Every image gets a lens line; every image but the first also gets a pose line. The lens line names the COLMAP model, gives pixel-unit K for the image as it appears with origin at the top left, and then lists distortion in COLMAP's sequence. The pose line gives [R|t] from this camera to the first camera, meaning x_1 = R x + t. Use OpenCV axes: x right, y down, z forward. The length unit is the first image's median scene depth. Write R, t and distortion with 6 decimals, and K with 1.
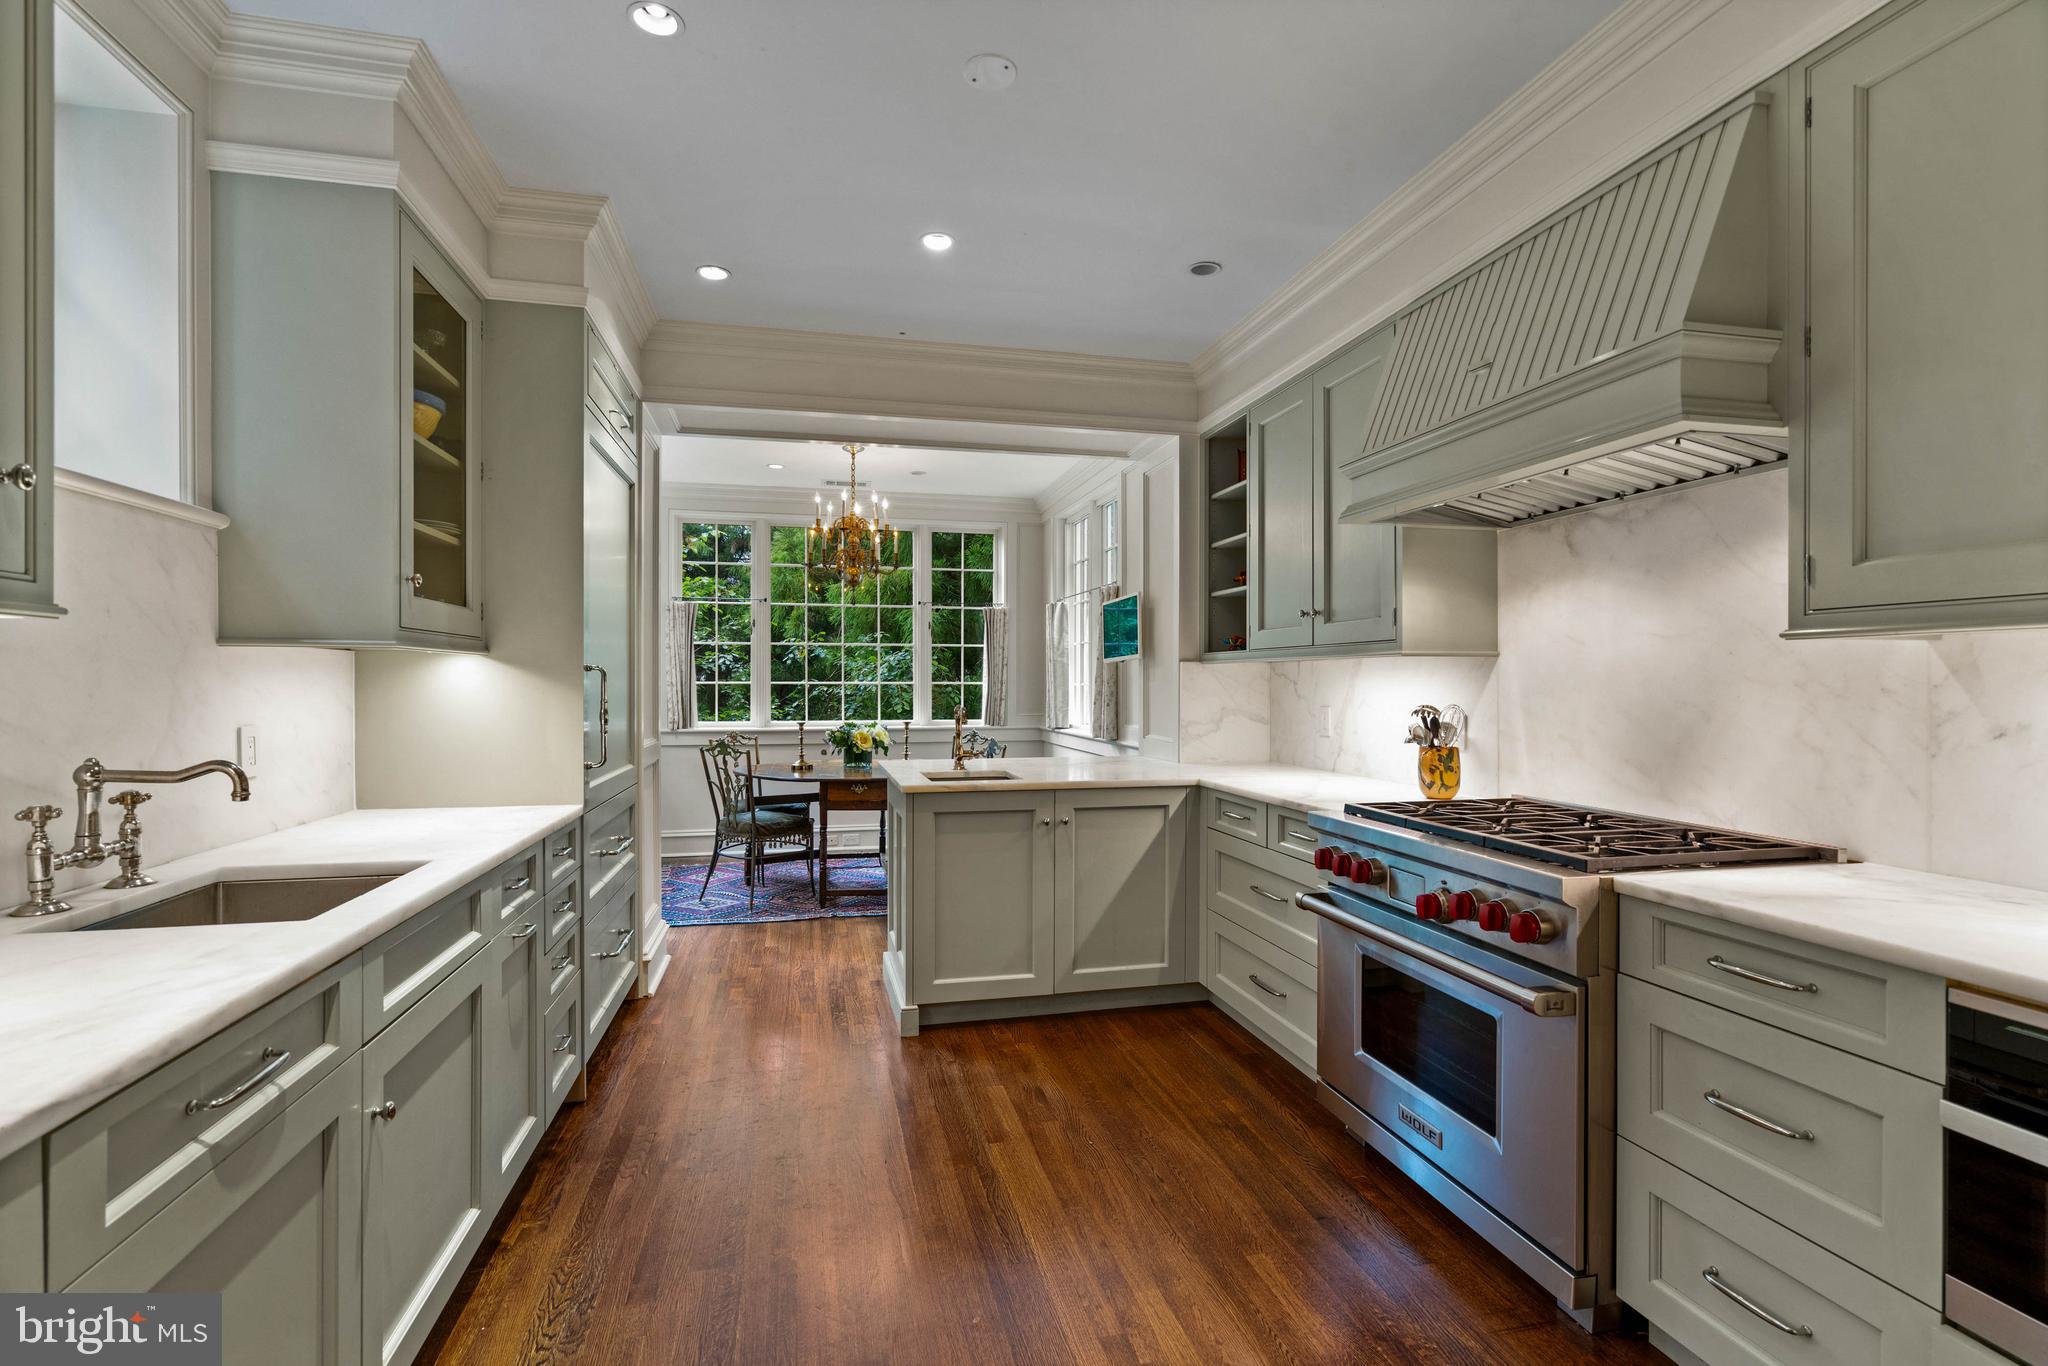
lens RADIAL K [[934.9, 0, 1024.7], [0, 934.9, 690.3], [0, 0, 1]] dist [0.001017, -0.000085]
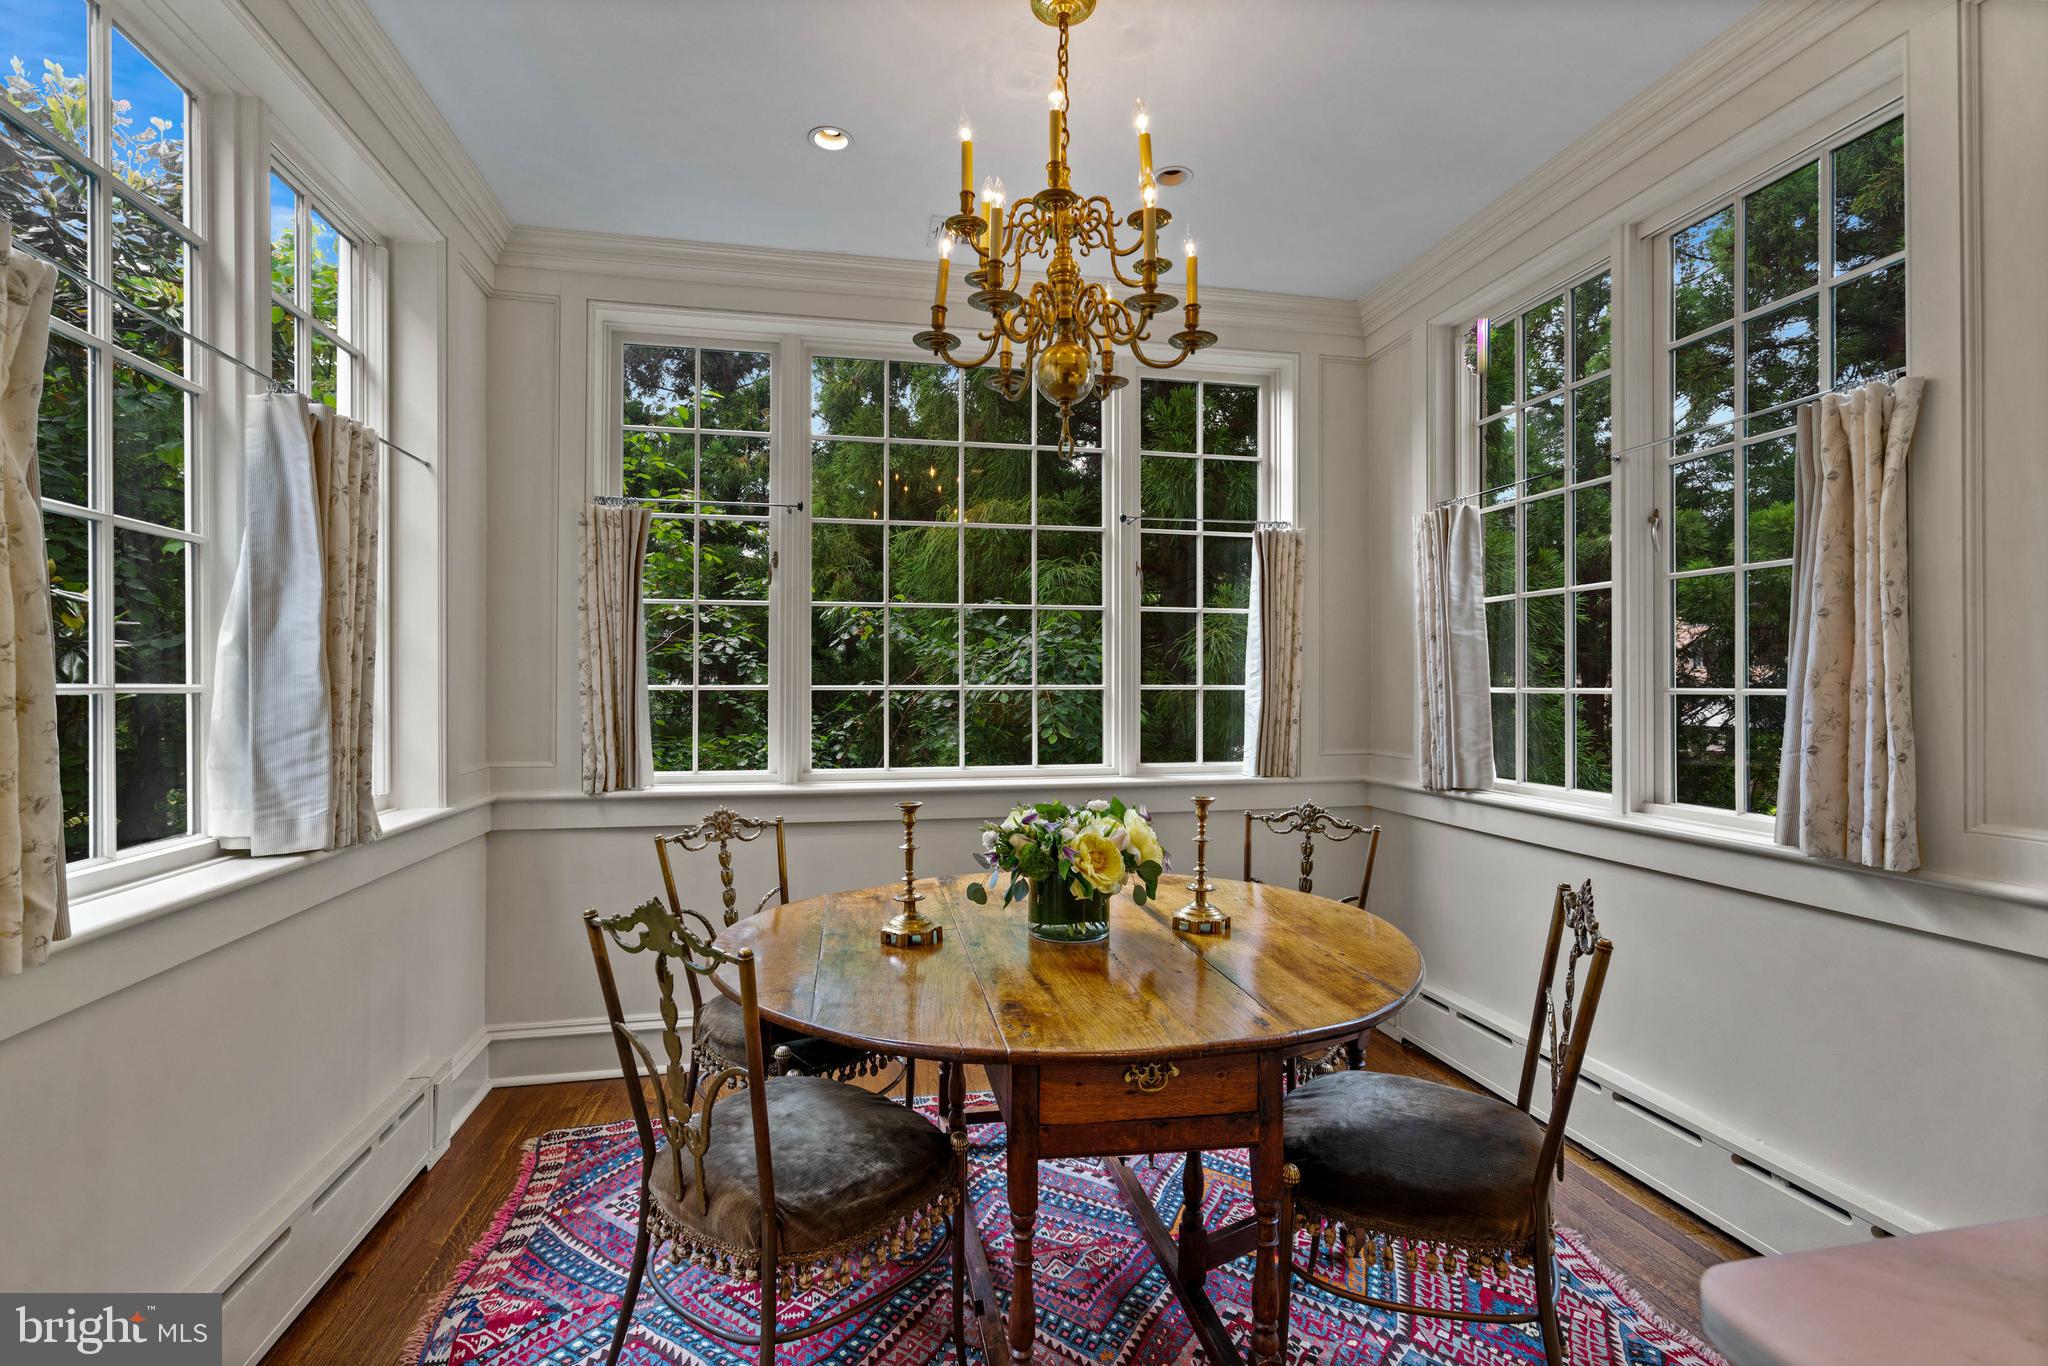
lens RADIAL K [[934.9, 0, 1024.5], [0, 934.9, 681.3], [0, 0, 1]] dist [0.001017, -0.000085]
pose [[0.999621, -0.002250, -0.027453, -0.147833], [0.001886, 0.999910, -0.013298, -0.004466], [0.027480, 0.013242, 0.999535, 0.520336]]
